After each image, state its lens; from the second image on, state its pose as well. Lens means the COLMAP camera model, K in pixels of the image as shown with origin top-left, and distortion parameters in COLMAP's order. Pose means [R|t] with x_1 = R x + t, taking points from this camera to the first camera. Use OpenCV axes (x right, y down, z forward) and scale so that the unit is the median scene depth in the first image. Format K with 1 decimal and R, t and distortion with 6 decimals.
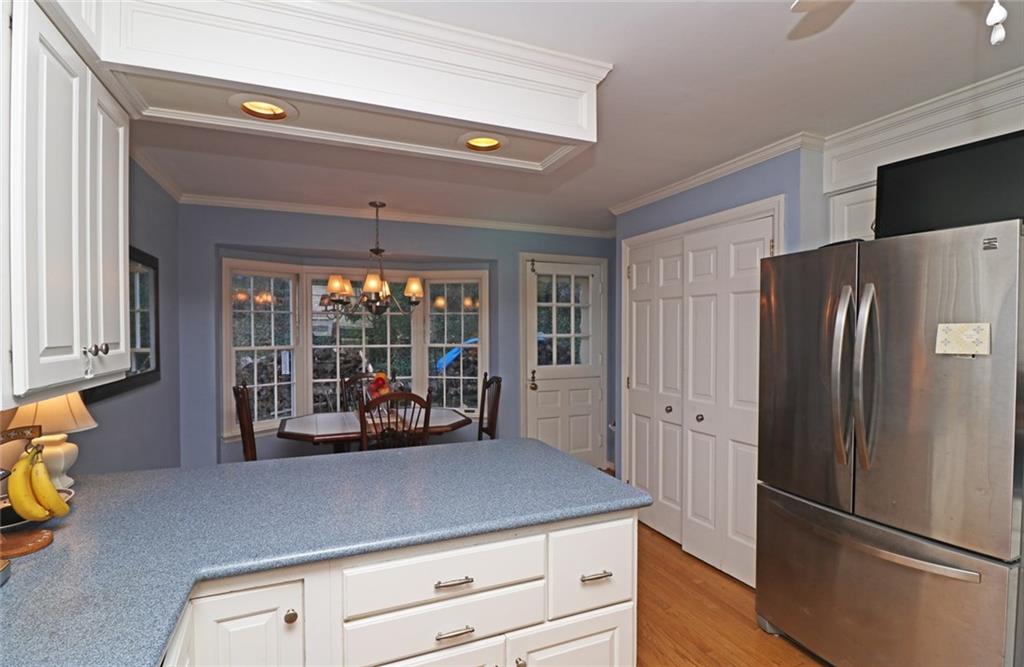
lens RADIAL K [[483.5, 0, 510.3], [0, 483.5, 336.6], [0, 0, 1]] dist [-0.017392, -0.000108]
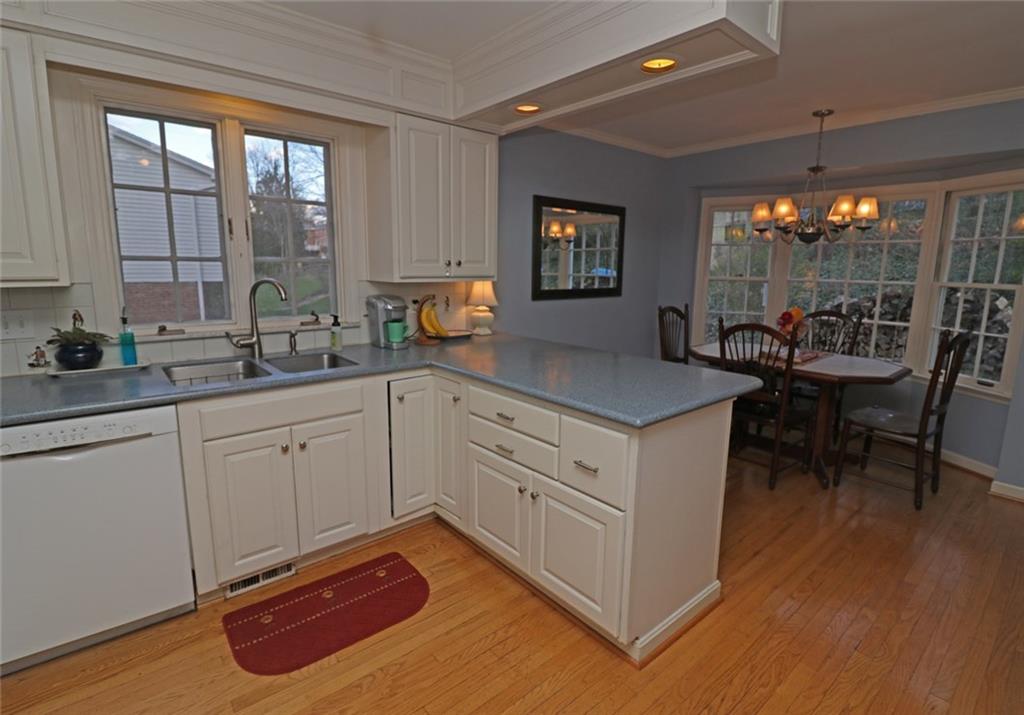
lens RADIAL K [[508.9, 0, 510.9], [0, 508.9, 351.8], [0, 0, 1]] dist [-0.006515, -0.000941]
pose [[0.293200, 0.163745, -0.941924, 0.857123], [-0.027074, 0.986251, 0.163023, 0.025861], [0.955668, -0.022297, 0.293602, 0.336282]]
